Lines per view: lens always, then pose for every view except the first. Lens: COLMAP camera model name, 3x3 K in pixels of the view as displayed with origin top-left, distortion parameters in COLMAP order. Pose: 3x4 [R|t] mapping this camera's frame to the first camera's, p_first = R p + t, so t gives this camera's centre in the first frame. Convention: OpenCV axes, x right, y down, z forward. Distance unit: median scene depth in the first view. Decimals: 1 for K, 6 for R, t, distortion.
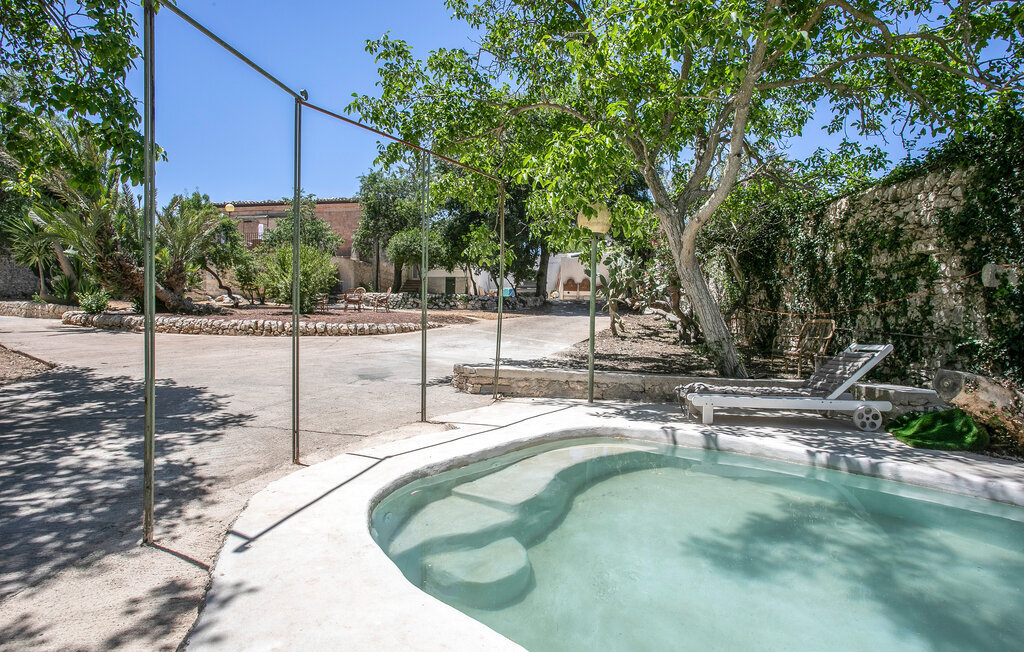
lens RADIAL K [[495.3, 0, 512.0], [0, 495.3, 326.0], [0, 0, 1]] dist [-0.030139, 0.001294]
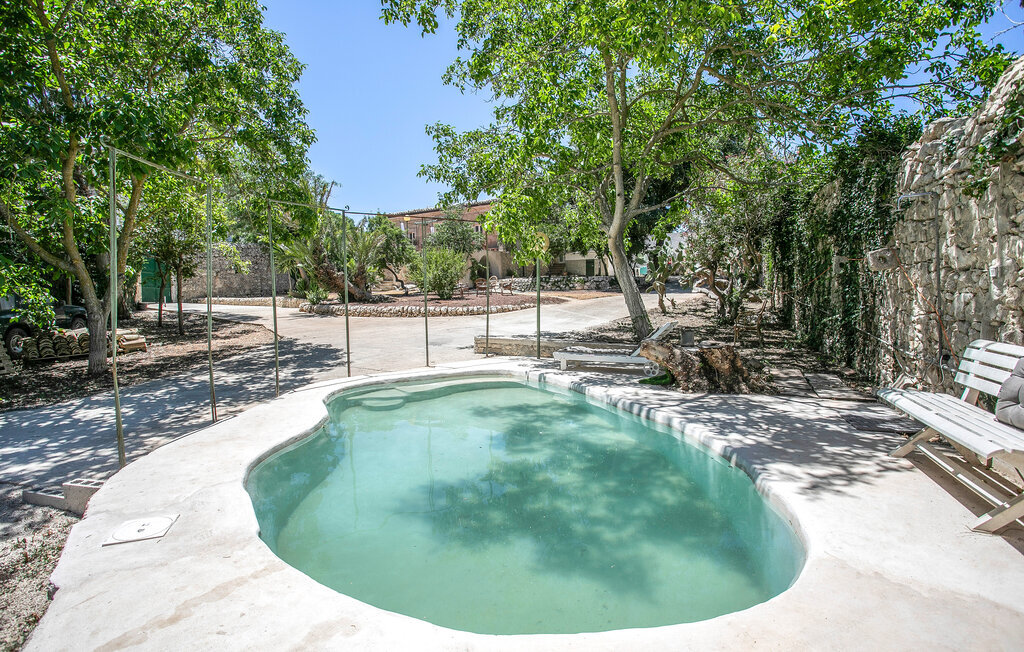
lens RADIAL K [[485.9, 0, 525.0], [0, 485.9, 328.9], [0, 0, 1]] dist [-0.073823, 0.037074]
pose [[0.938528, -0.006285, -0.345146, 0.295813], [0.026568, 0.998184, 0.054067, -0.012168], [0.344179, -0.059913, 0.936990, -0.208161]]
